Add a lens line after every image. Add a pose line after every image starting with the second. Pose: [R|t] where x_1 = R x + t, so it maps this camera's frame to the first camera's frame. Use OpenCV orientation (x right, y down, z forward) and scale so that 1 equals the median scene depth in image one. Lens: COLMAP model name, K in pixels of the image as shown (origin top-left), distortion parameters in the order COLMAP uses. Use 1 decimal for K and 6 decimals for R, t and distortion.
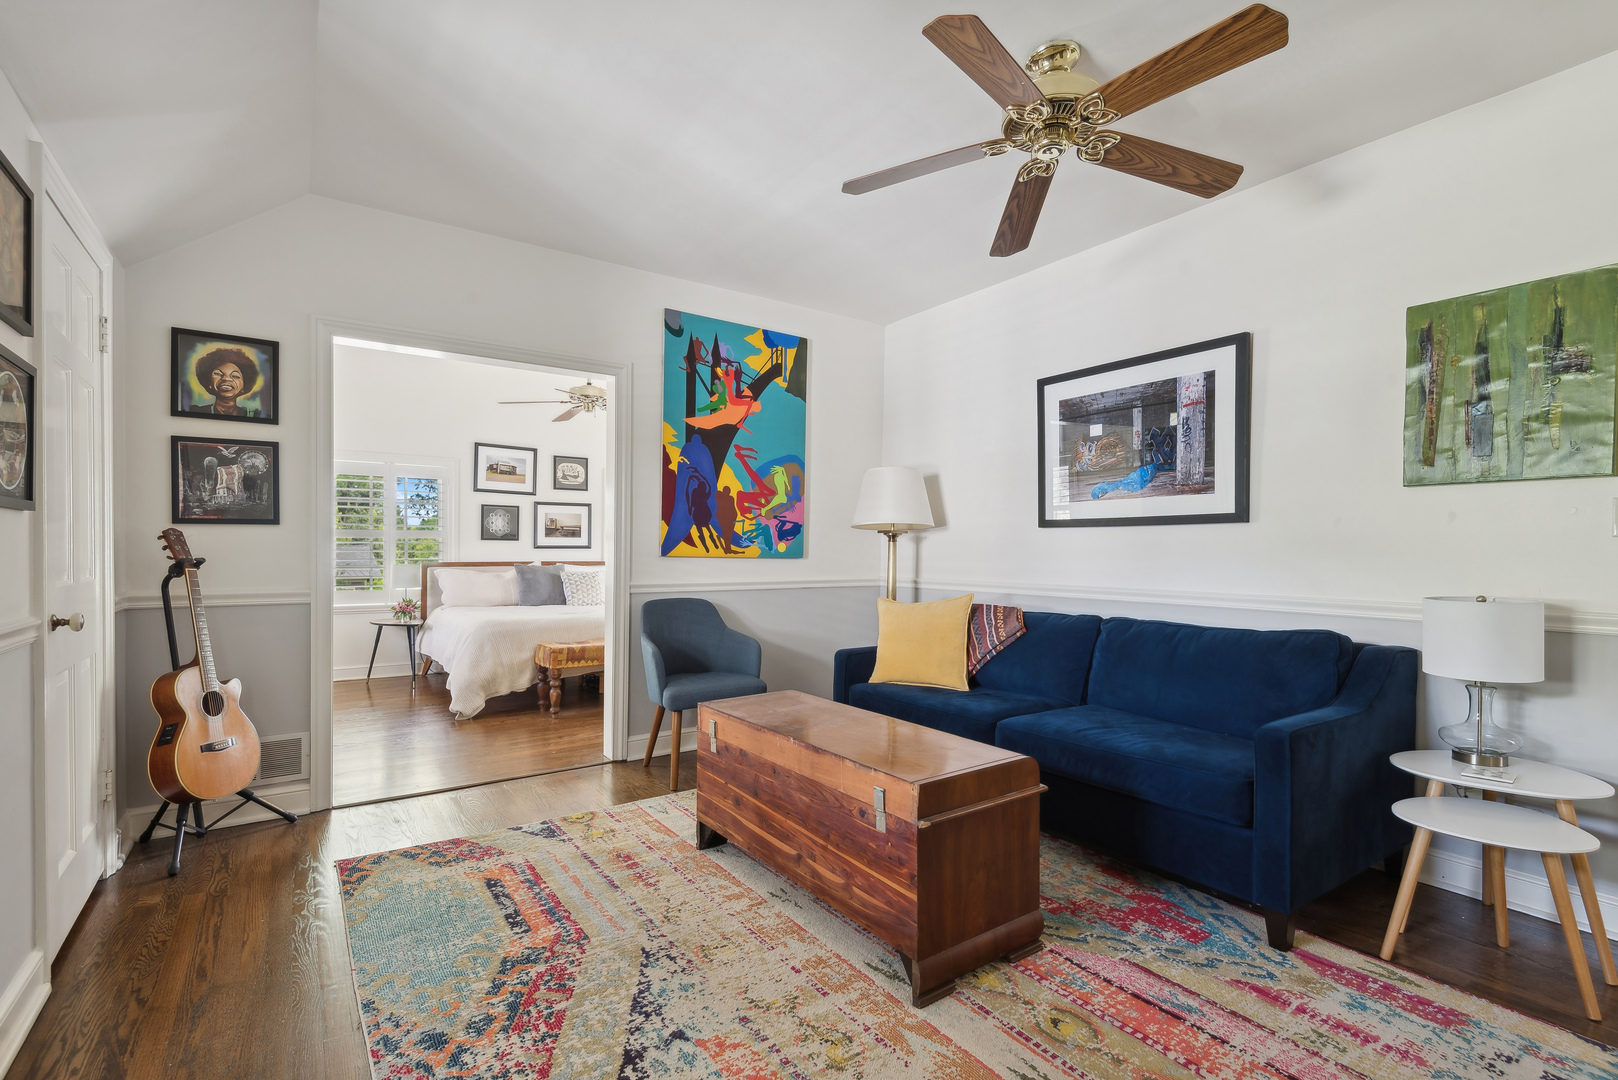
lens RADIAL K [[744.7, 0, 808.6], [0, 744.7, 551.4], [0, 0, 1]] dist [0.030489, -0.018689]
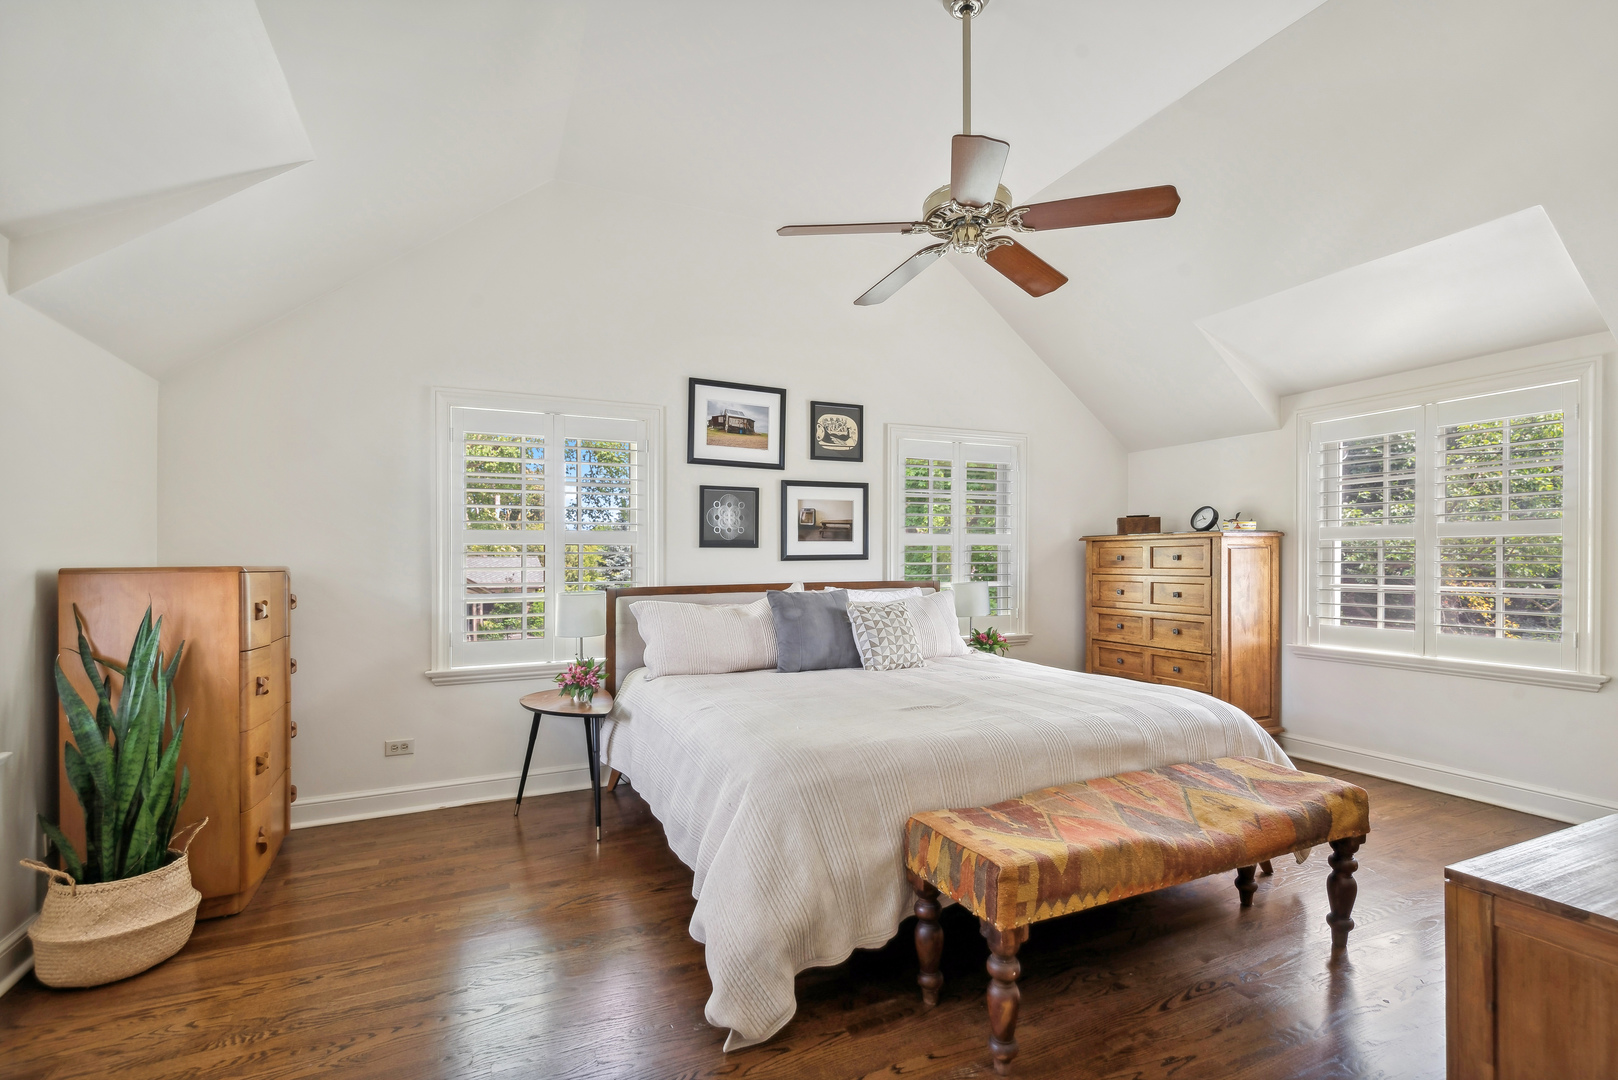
lens RADIAL K [[744.7, 0, 818.3], [0, 744.7, 543.6], [0, 0, 1]] dist [0.030489, -0.018689]
pose [[0.985050, -0.015879, -0.171534, -0.385256], [0.012488, 0.999705, -0.020833, -0.007547], [0.171814, 0.018379, 0.984958, 0.695783]]
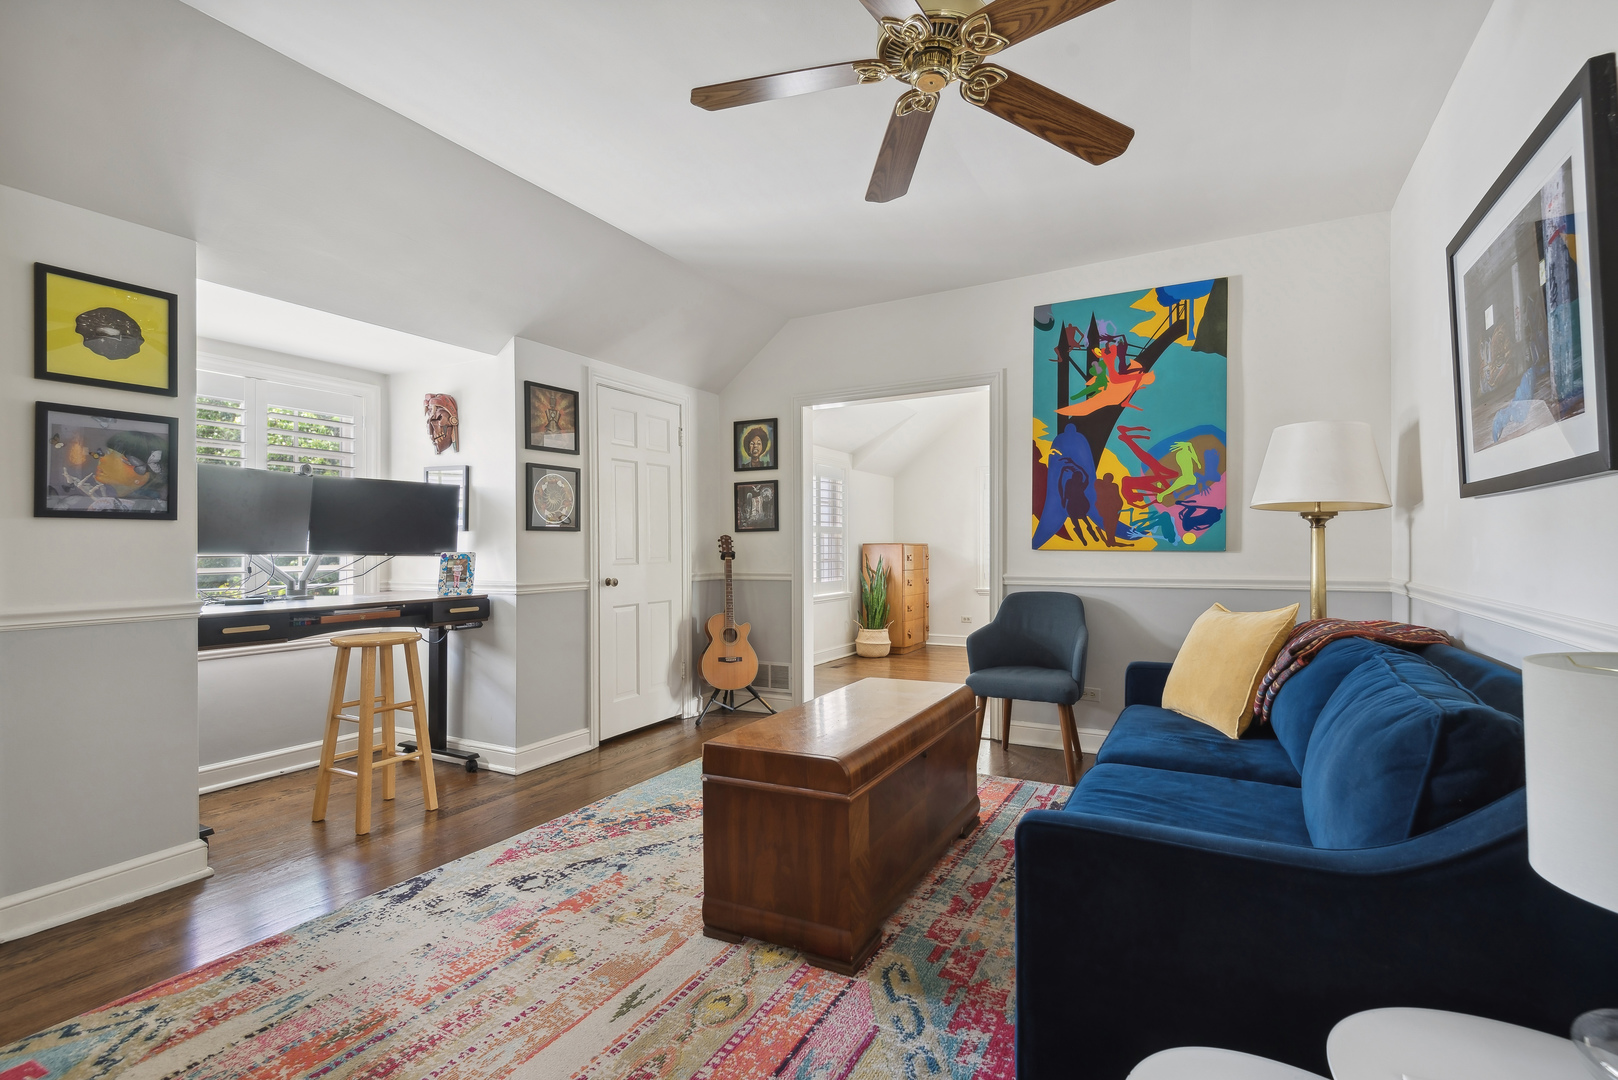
lens RADIAL K [[744.7, 0, 829.8], [0, 744.7, 532.2], [0, 0, 1]] dist [0.030489, -0.018689]
pose [[0.457030, -0.024179, -0.889122, 0.517013], [0.010406, 0.999707, -0.021837, 0.001951], [0.889390, 0.000728, 0.457148, 0.253783]]
